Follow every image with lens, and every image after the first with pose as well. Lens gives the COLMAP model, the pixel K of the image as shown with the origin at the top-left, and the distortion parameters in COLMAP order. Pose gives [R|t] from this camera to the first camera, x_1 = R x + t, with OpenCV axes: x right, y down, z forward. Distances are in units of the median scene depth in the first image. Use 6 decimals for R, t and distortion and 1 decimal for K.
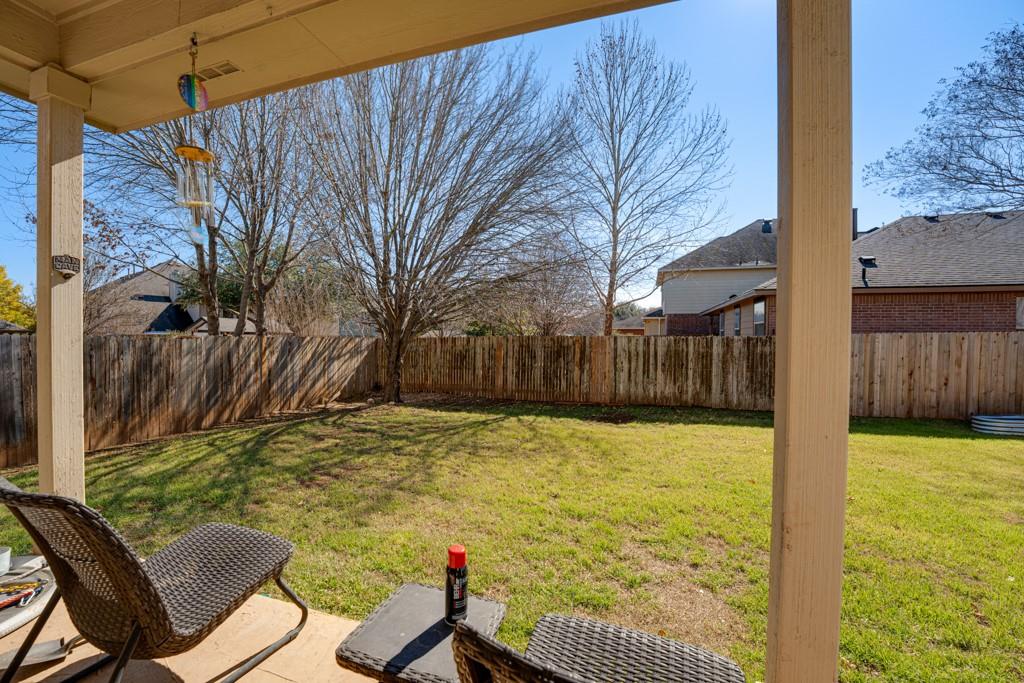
lens RADIAL K [[413.7, 0, 504.7], [0, 413.7, 338.2], [0, 0, 1]] dist [-0.013271, 0.000415]
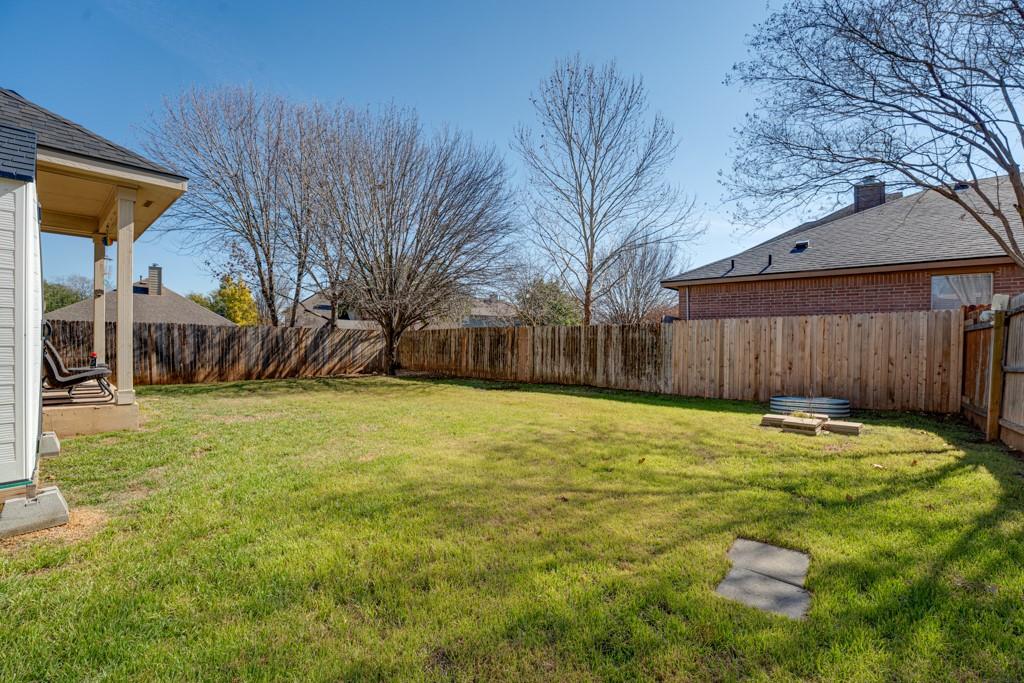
lens RADIAL K [[413.7, 0, 504.7], [0, 413.7, 338.2], [0, 0, 1]] dist [-0.013271, 0.000415]
pose [[0.921933, 0.001609, -0.387346, 0.705071], [-0.004905, 0.999960, -0.007522, 0.042670], [0.387318, 0.008834, 0.921904, -0.166310]]
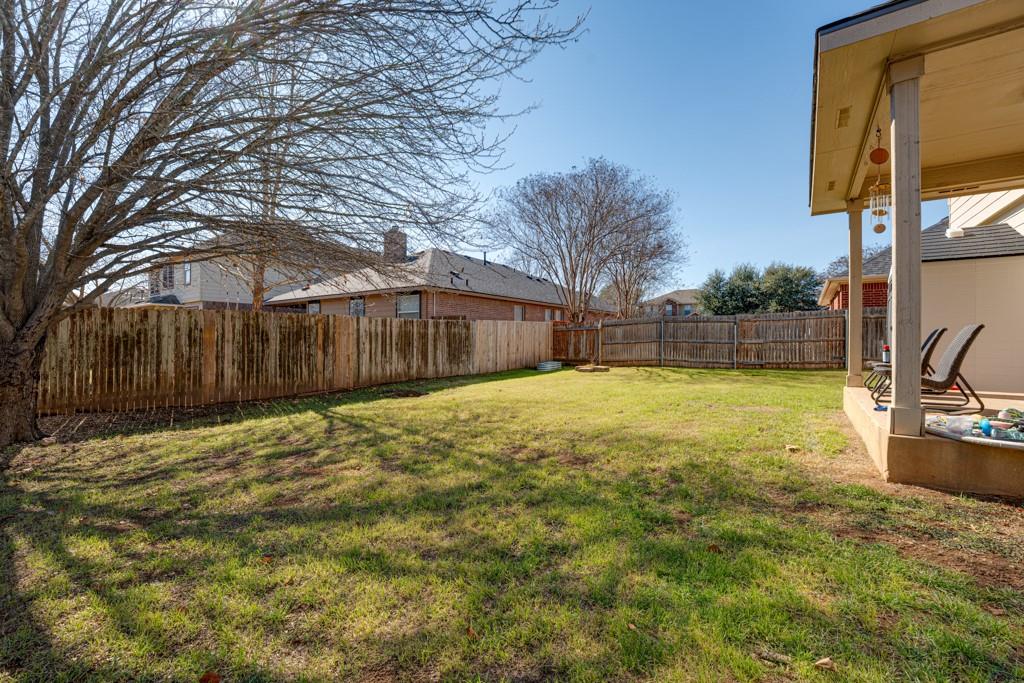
lens RADIAL K [[413.7, 0, 504.7], [0, 413.7, 338.2], [0, 0, 1]] dist [-0.013271, 0.000415]
pose [[0.320268, -0.003875, 0.947319, -0.566895], [0.008689, 0.999962, 0.001152, 0.050760], [-0.947287, 0.007863, 0.320289, 0.394470]]
